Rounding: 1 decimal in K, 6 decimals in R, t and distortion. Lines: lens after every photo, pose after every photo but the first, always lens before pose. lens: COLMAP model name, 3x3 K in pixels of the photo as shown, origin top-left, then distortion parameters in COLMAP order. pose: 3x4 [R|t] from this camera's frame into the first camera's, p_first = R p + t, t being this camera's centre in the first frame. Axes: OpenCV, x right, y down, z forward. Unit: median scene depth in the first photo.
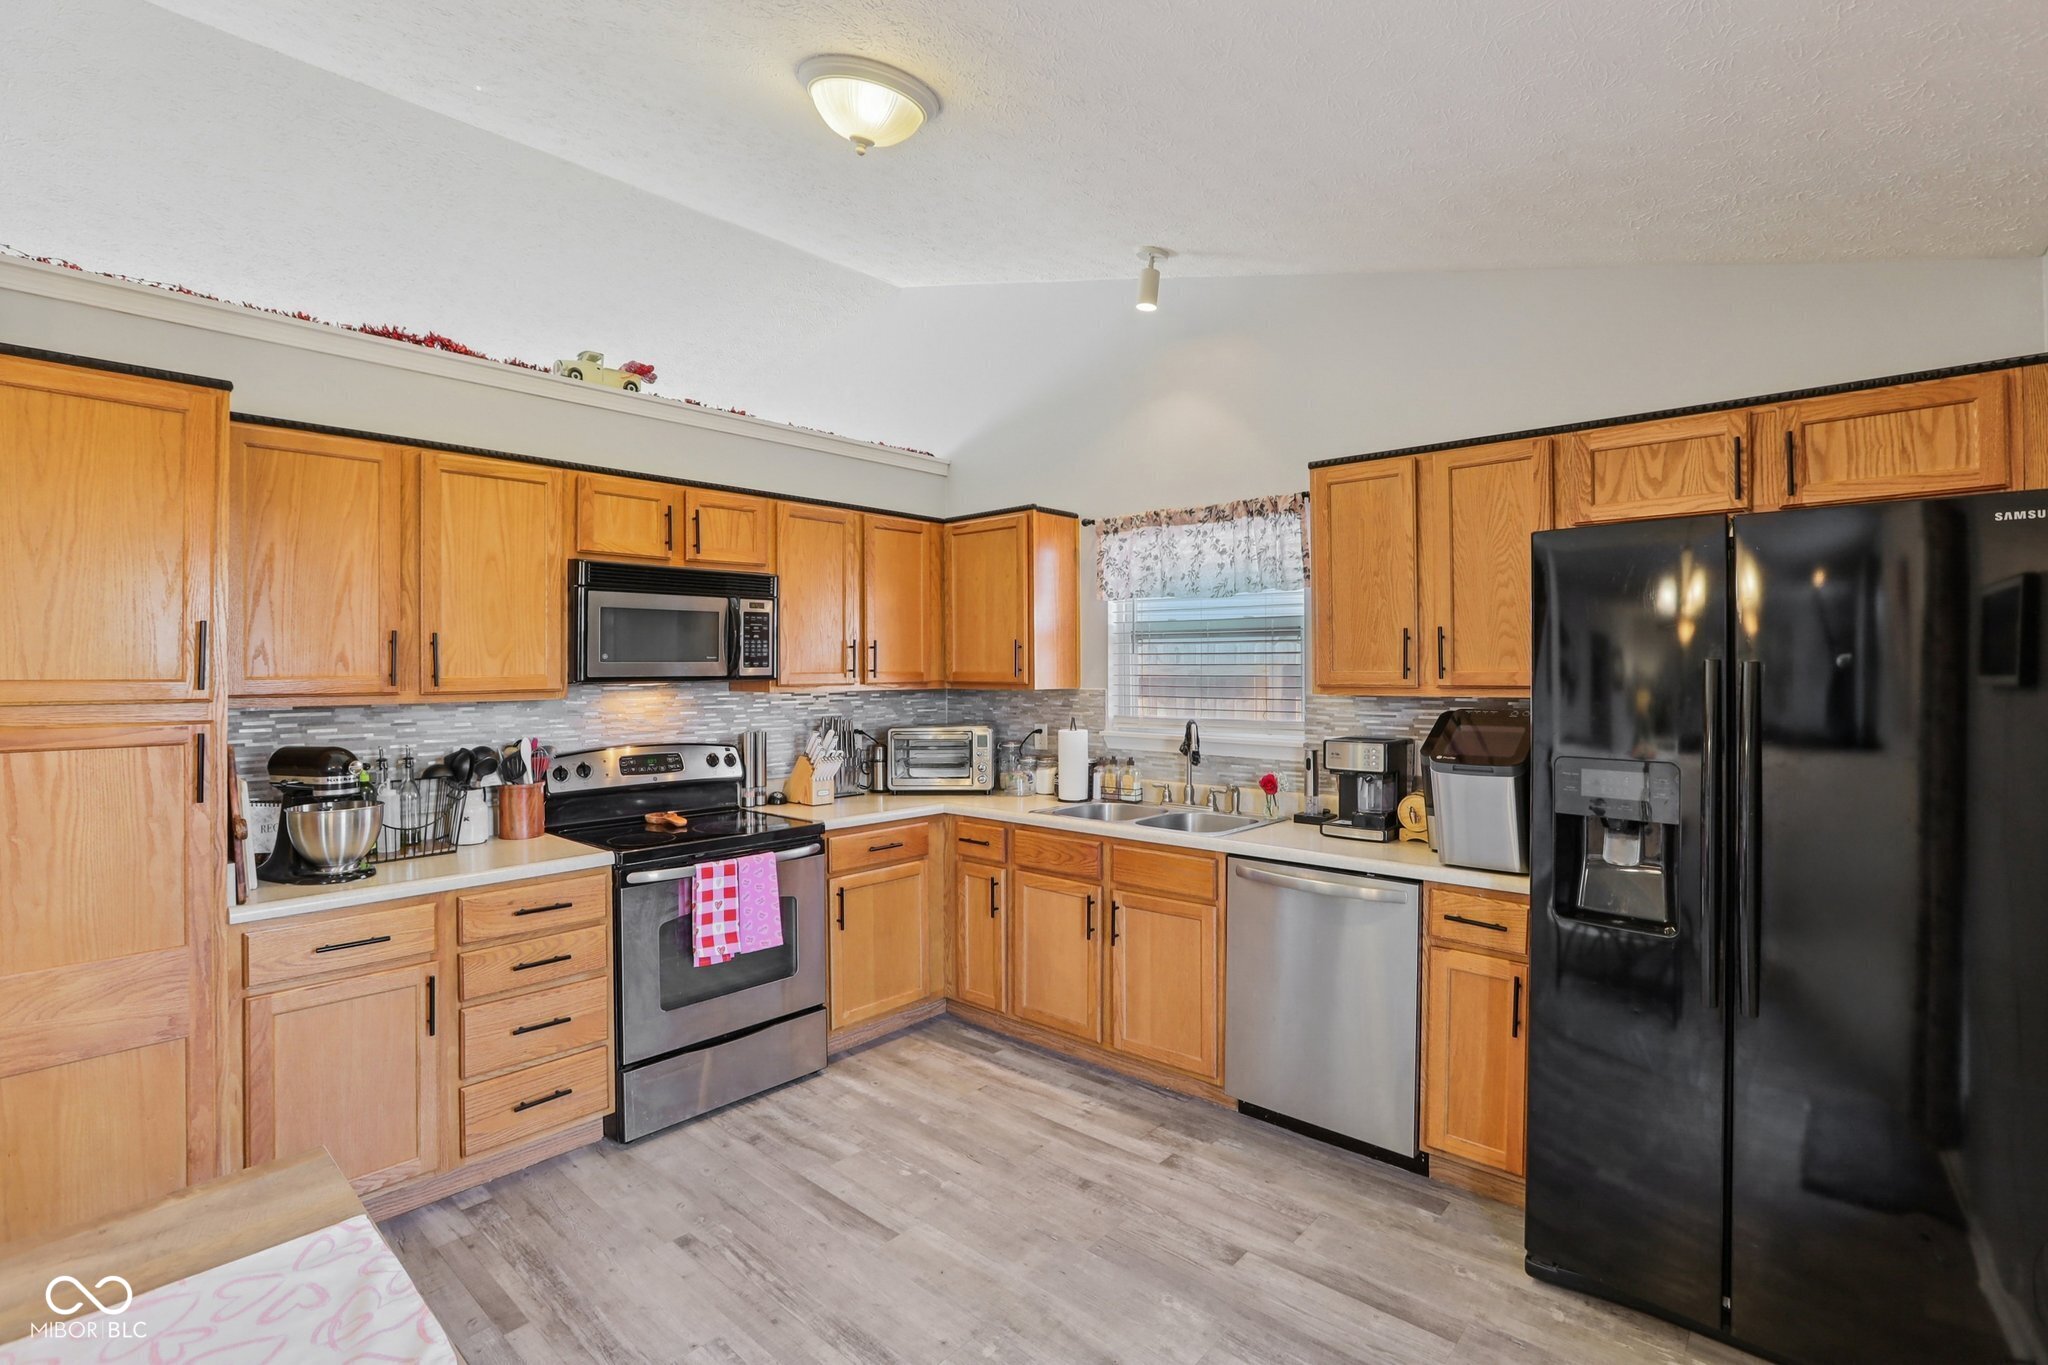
lens RADIAL K [[943.6, 0, 1030.8], [0, 943.6, 670.2], [0, 0, 1]] dist [-0.051145, 0.024973]
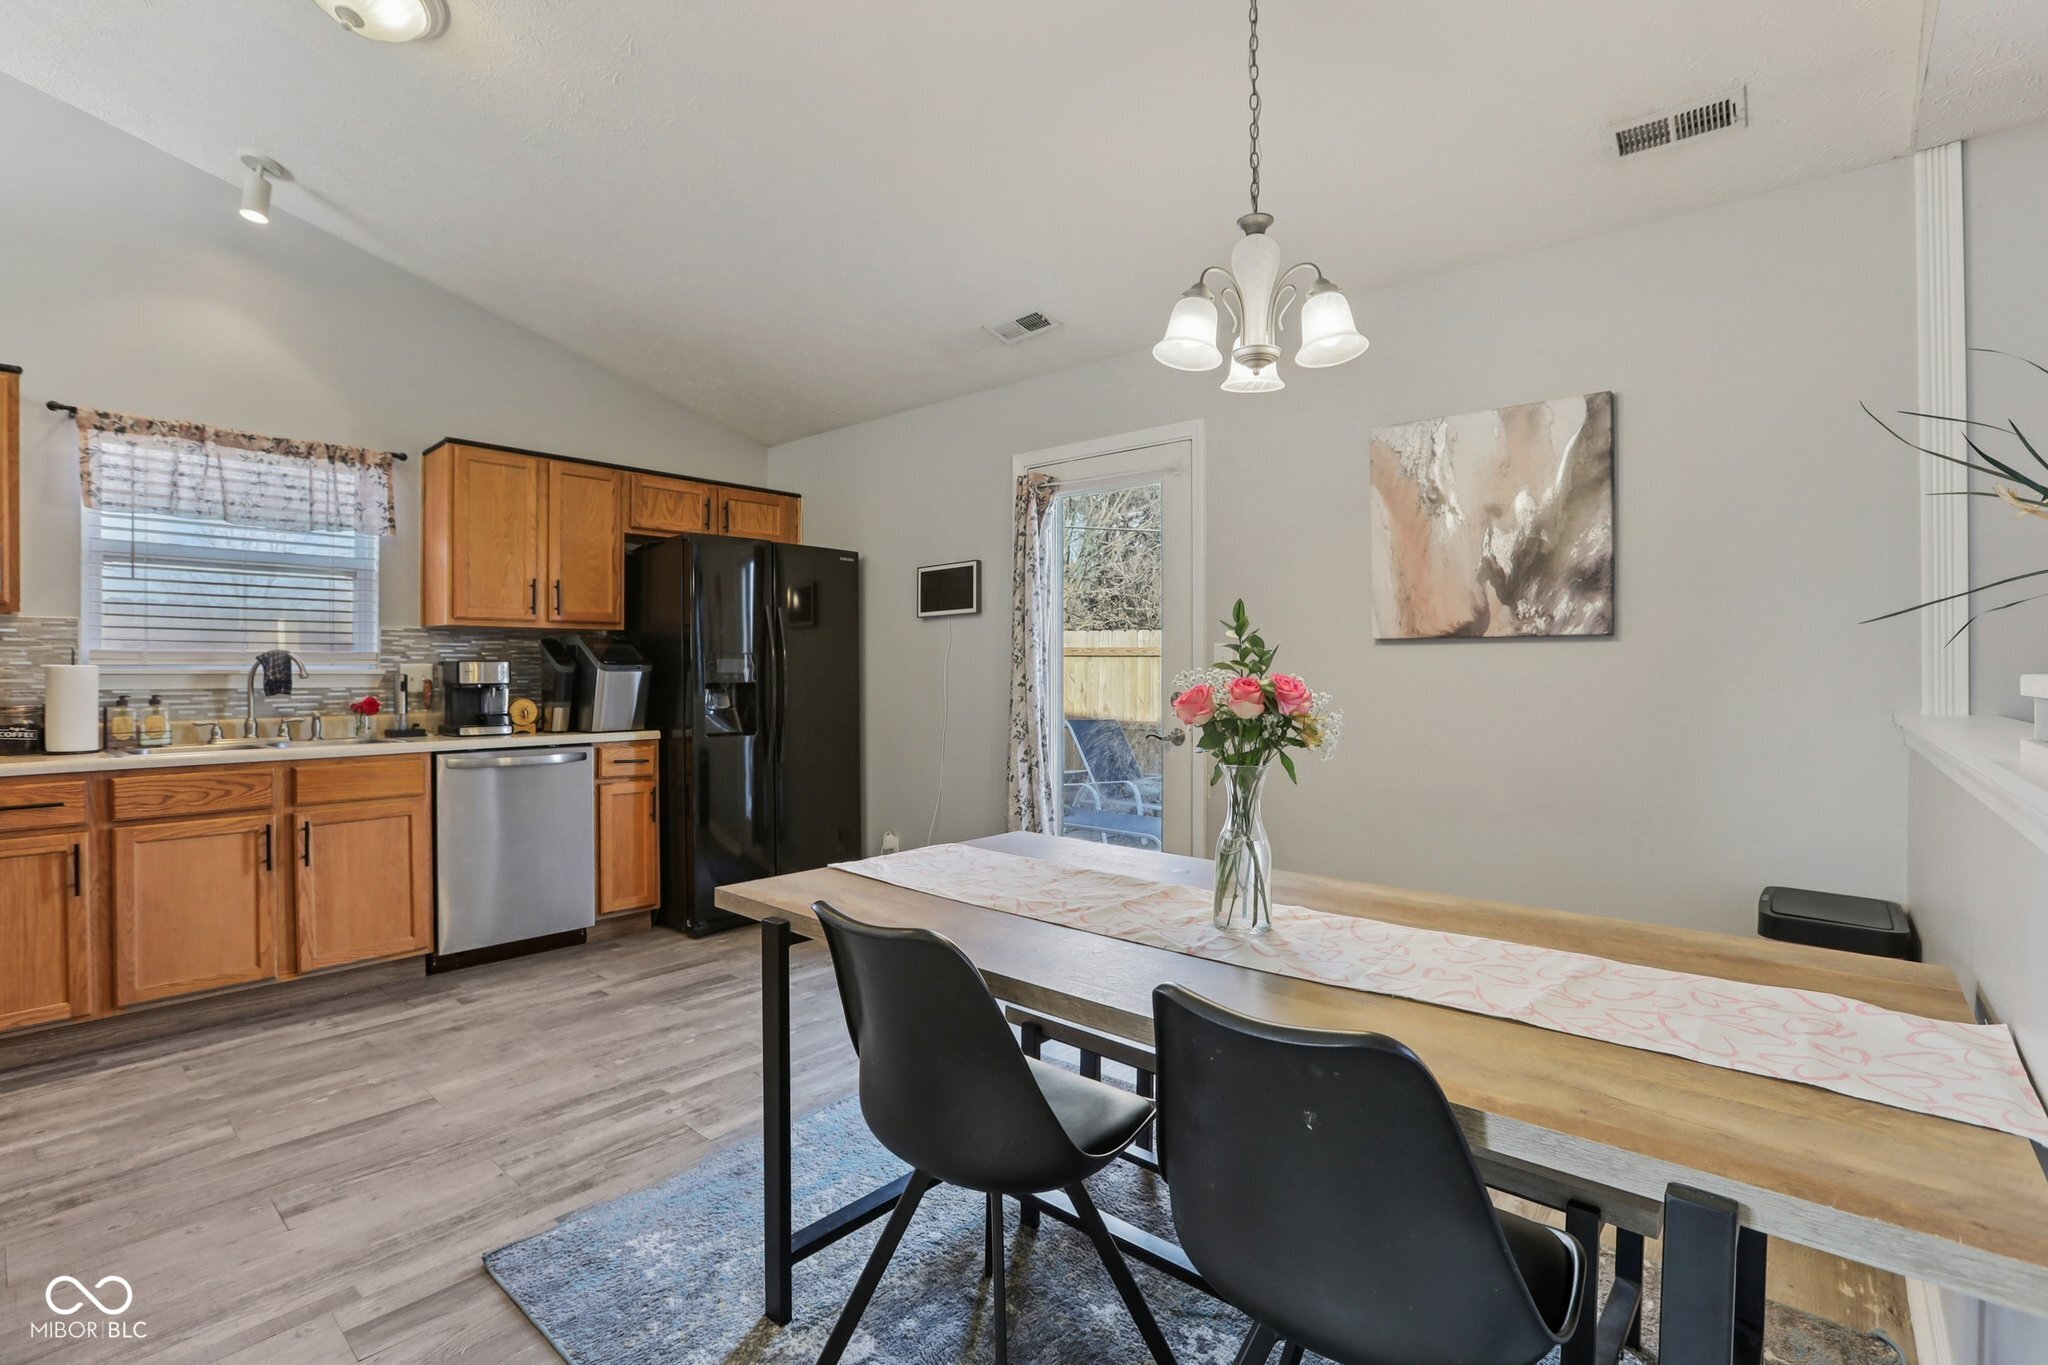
lens RADIAL K [[943.6, 0, 1030.8], [0, 943.6, 670.2], [0, 0, 1]] dist [-0.051145, 0.024973]
pose [[-0.009246, -0.001777, 0.999956, -0.906294], [0.002680, 0.999995, 0.001802, 0.083151], [-0.999954, 0.002697, -0.009241, 0.234702]]
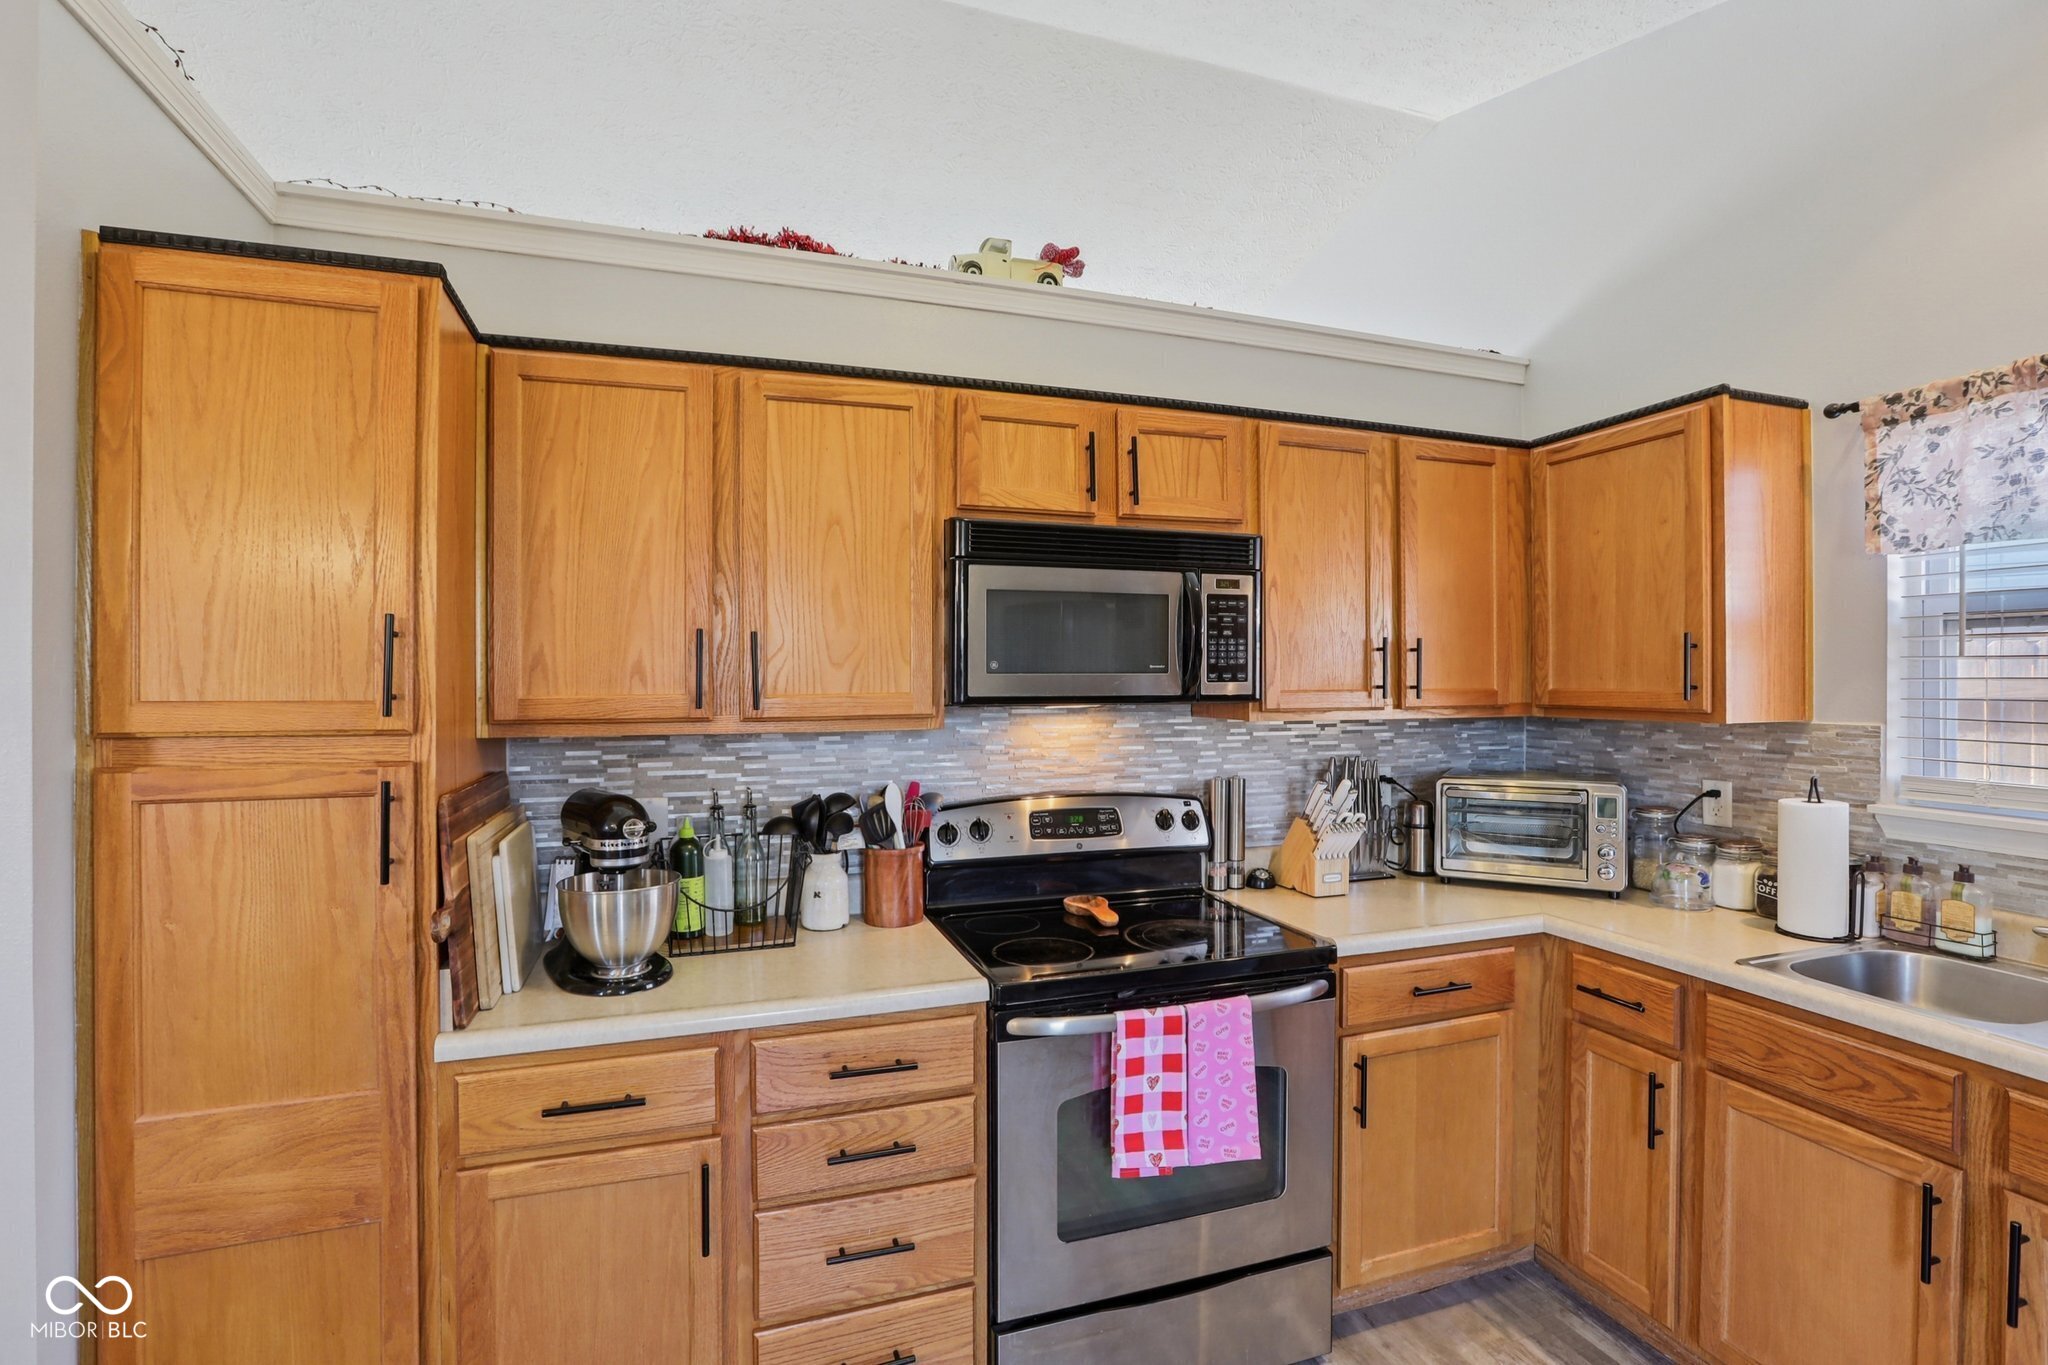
lens RADIAL K [[948.3, 0, 1030.0], [0, 948.3, 679.0], [0, 0, 1]] dist [-0.052842, 0.024844]
pose [[0.869284, 0.002050, -0.494309, -0.098412], [-0.002782, 0.999996, -0.000744, -0.004571], [0.494305, 0.002022, 0.869286, 0.405632]]
